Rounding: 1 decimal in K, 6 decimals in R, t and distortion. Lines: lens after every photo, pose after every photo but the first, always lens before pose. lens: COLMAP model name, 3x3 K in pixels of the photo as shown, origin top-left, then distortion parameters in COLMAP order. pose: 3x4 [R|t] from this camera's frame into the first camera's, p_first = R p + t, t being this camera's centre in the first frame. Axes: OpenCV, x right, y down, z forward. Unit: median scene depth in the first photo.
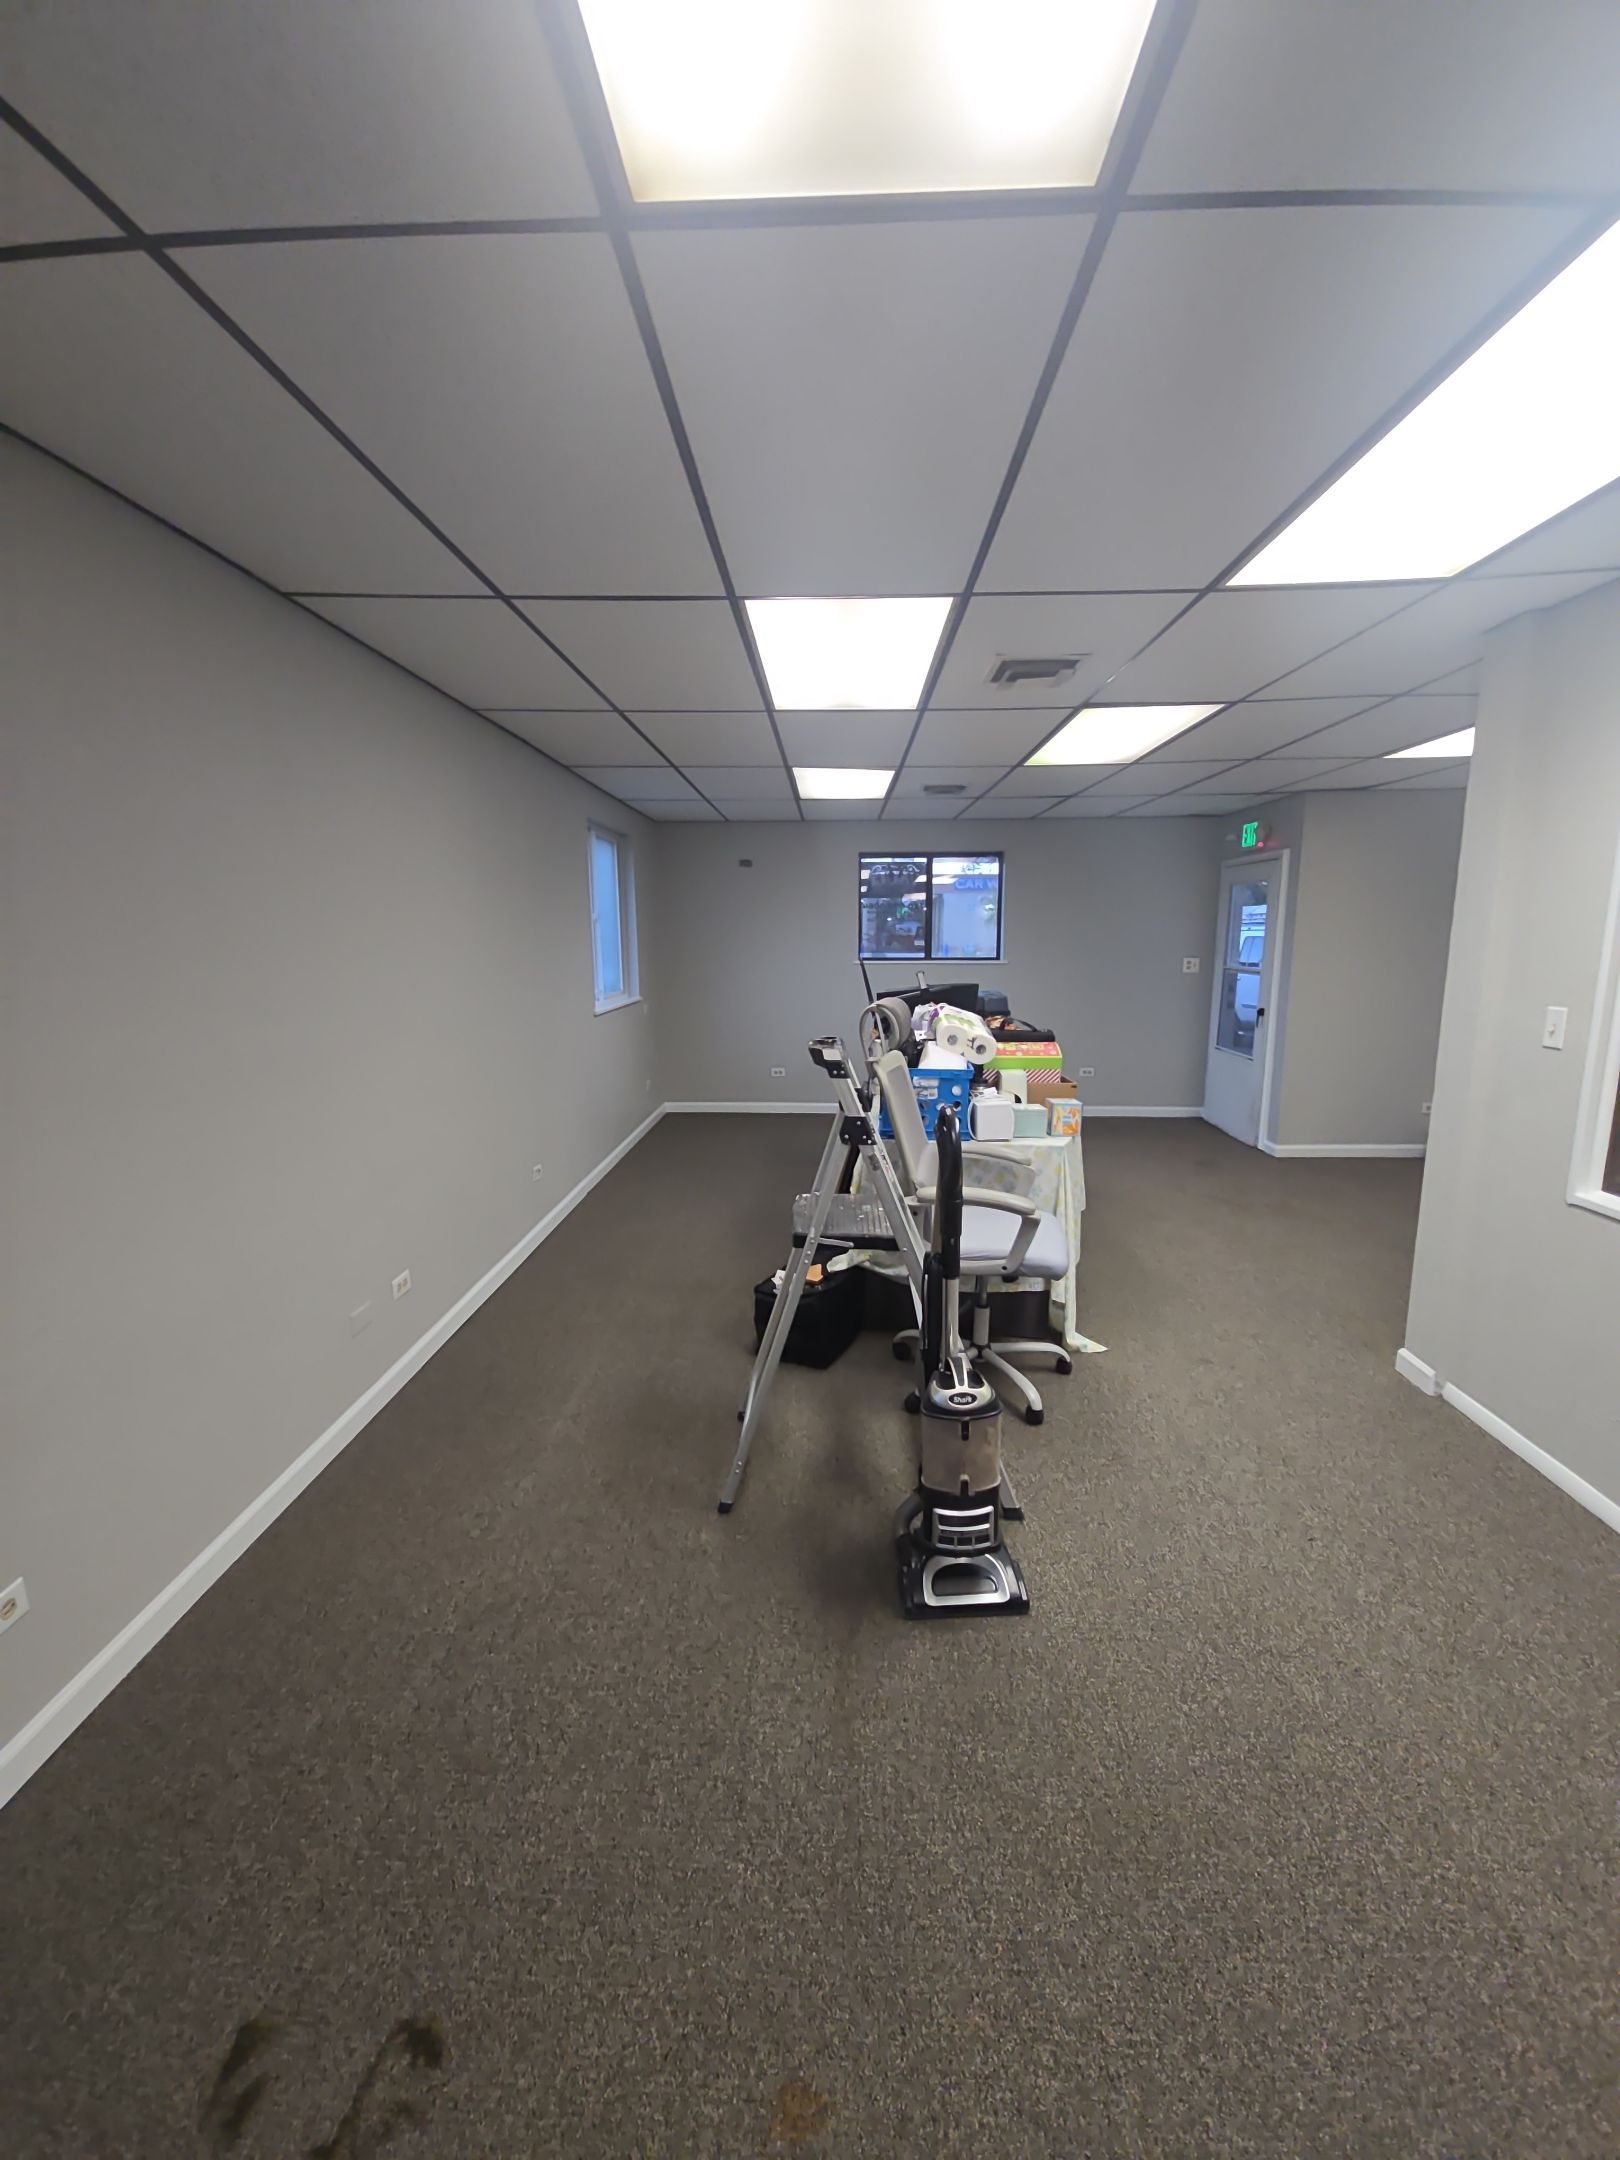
lens RADIAL K [[880.0, 0, 806.0], [0, 880.0, 1079.4], [0, 0, 1]] dist [0.009190, -0.007850]
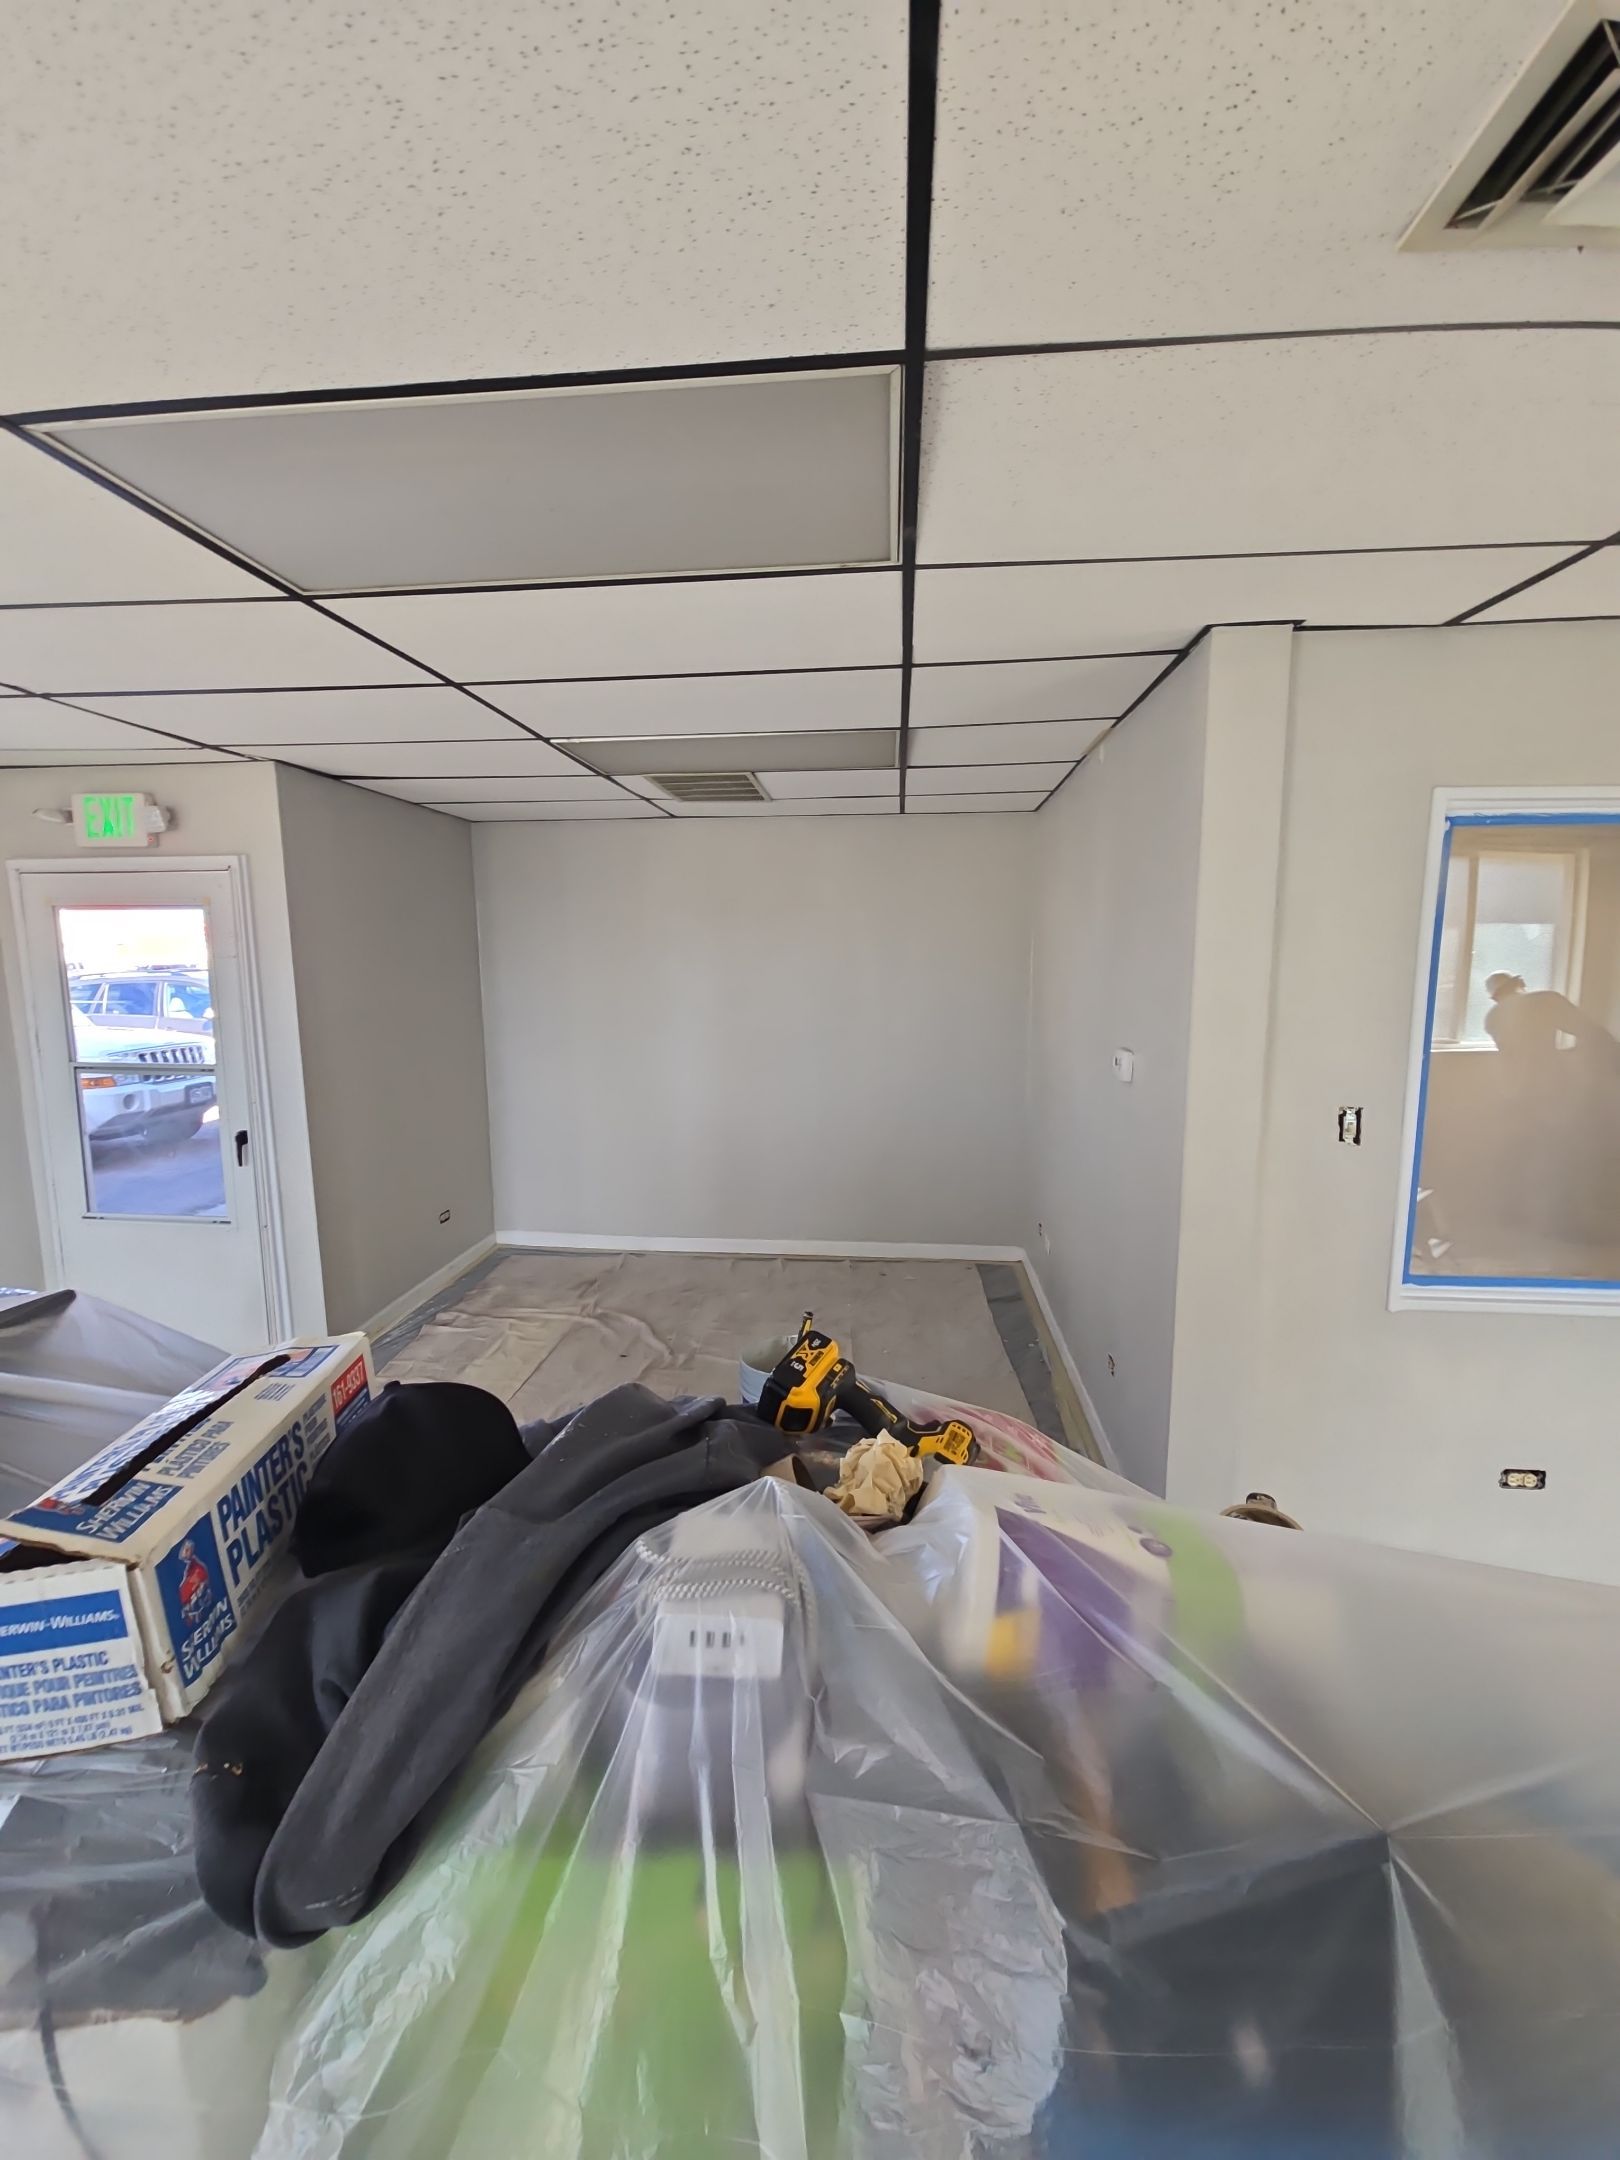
lens RADIAL K [[880.0, 0, 808.0], [0, 880.0, 1076.1], [0, 0, 1]] dist [0.009190, -0.007850]
pose [[0.048793, -0.129835, 0.990334, -0.058105], [0.168916, 0.978306, 0.119935, -0.317687], [-0.984422, 0.161432, 0.069666, 1.546950]]
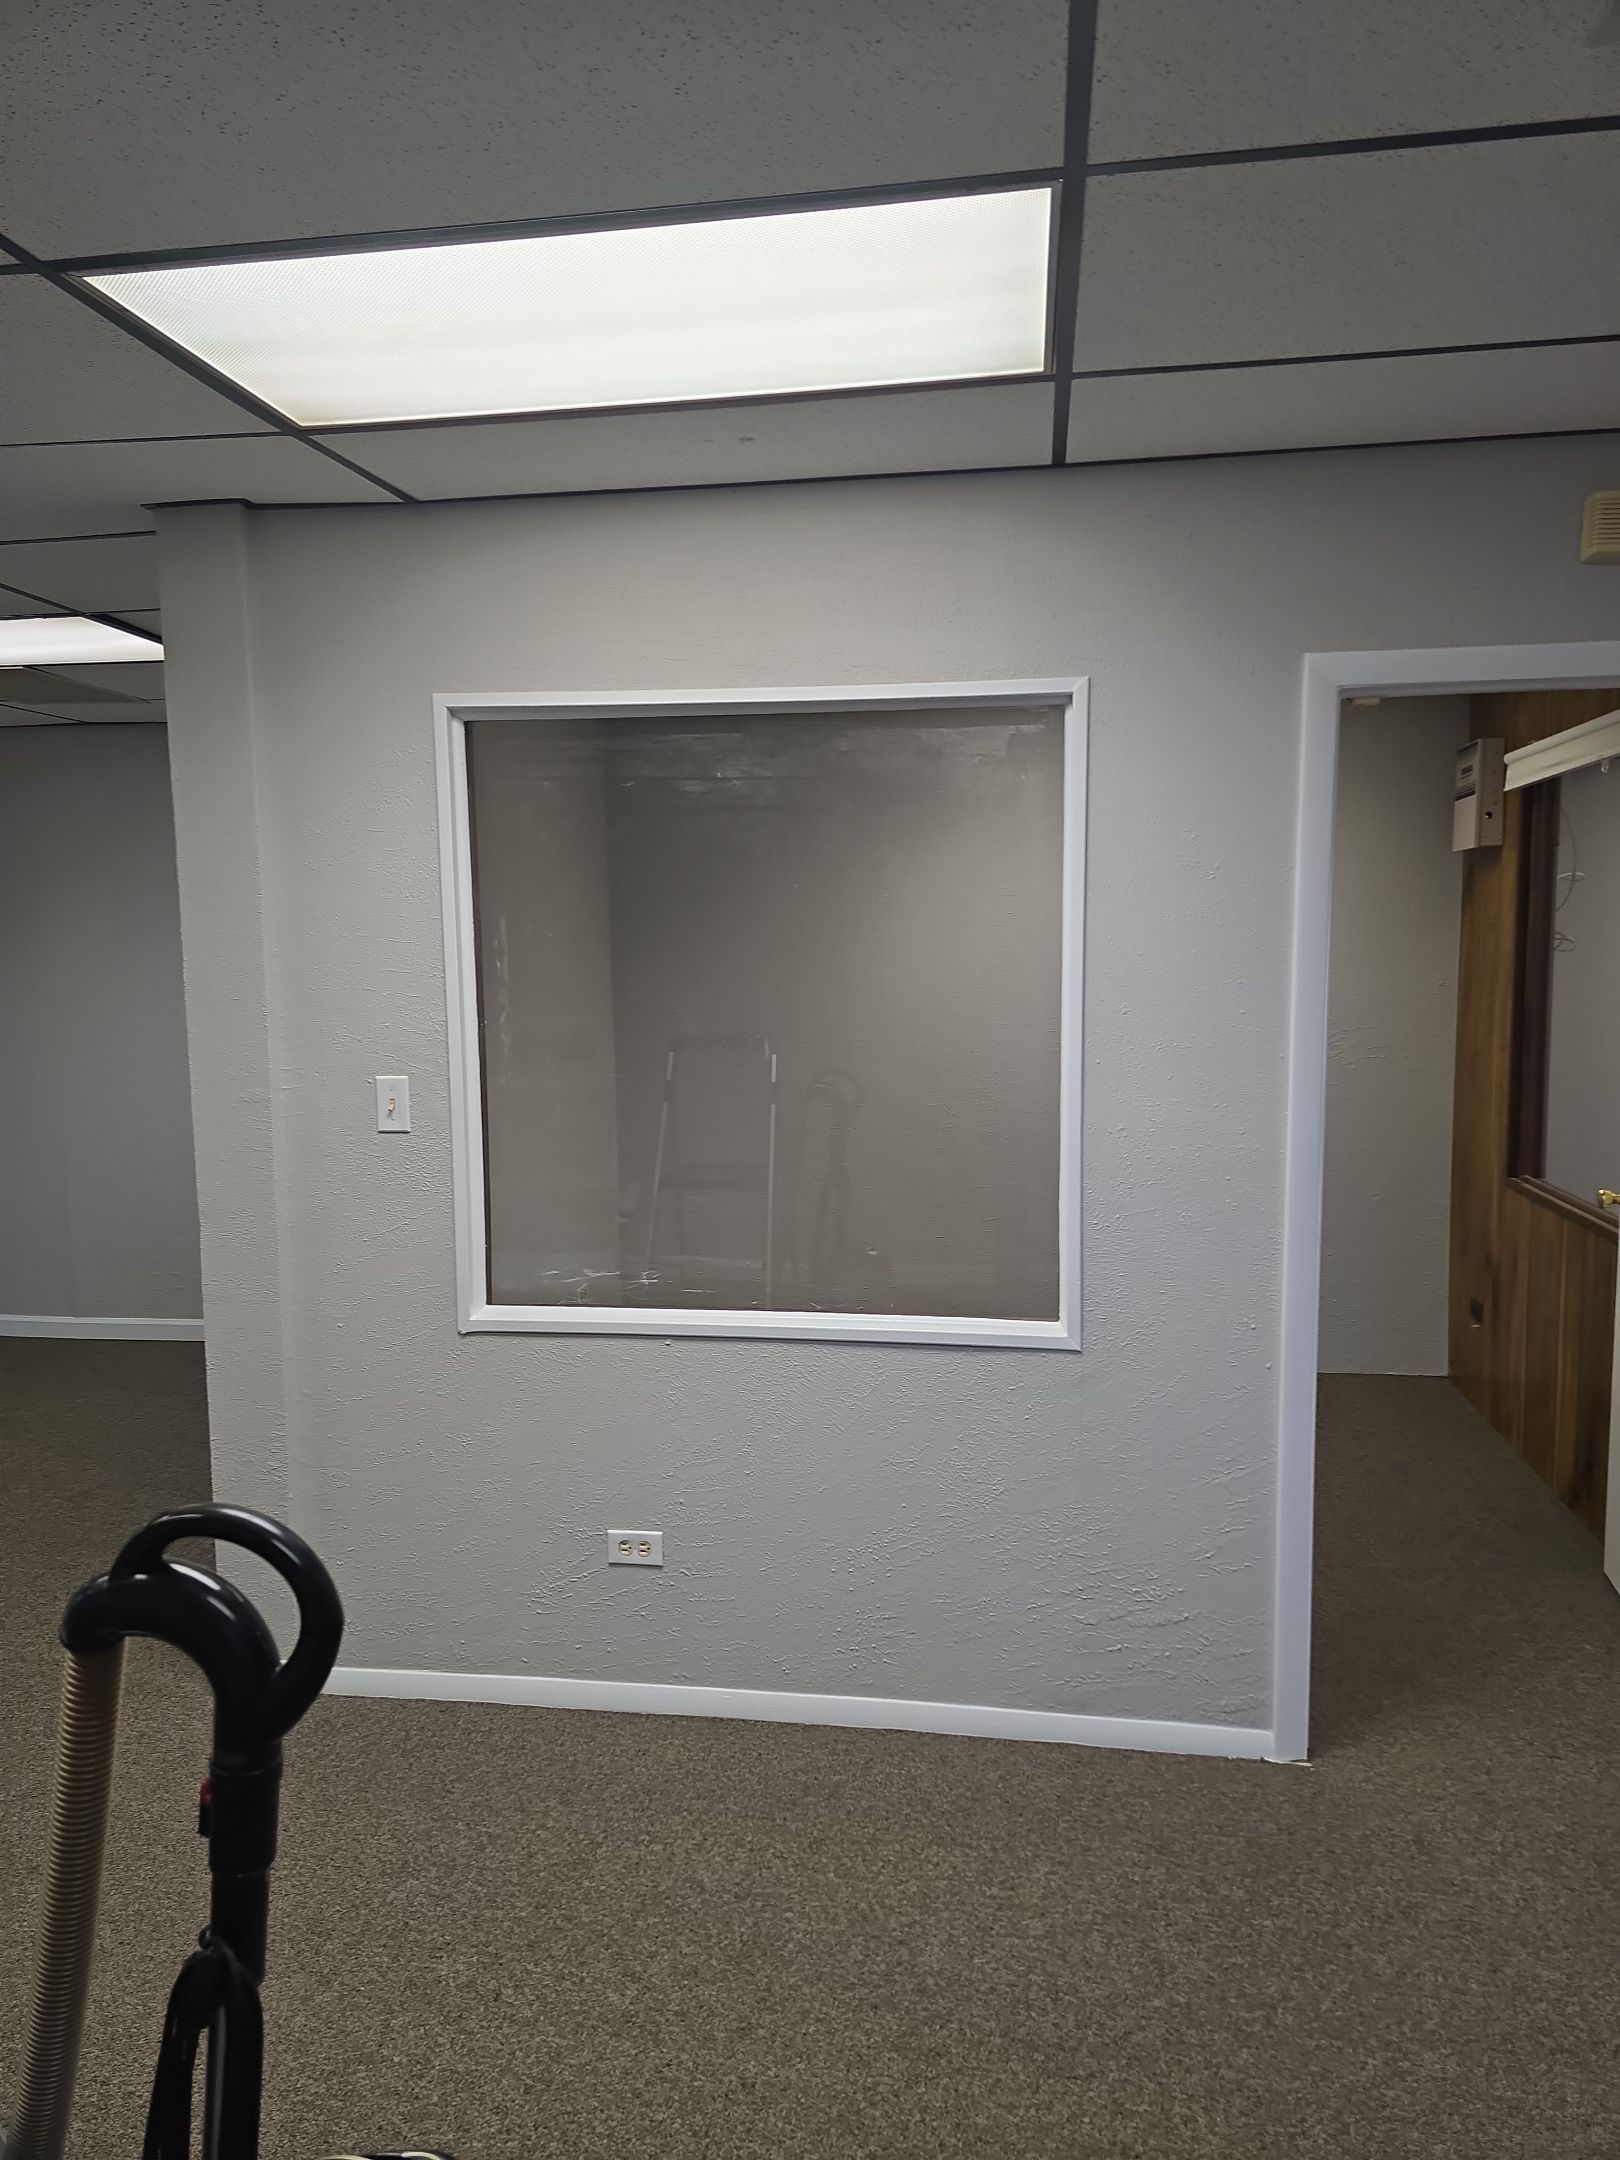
lens RADIAL K [[1442.7, 0, 824.0], [0, 1442.7, 1087.8], [0, 0, 1]] dist [0.055275, -0.038930]
pose [[0.097080, -0.097931, 0.990447, -0.308069], [0.171170, 0.981963, 0.080315, -0.114321], [-0.980447, 0.161738, 0.112091, 0.557147]]
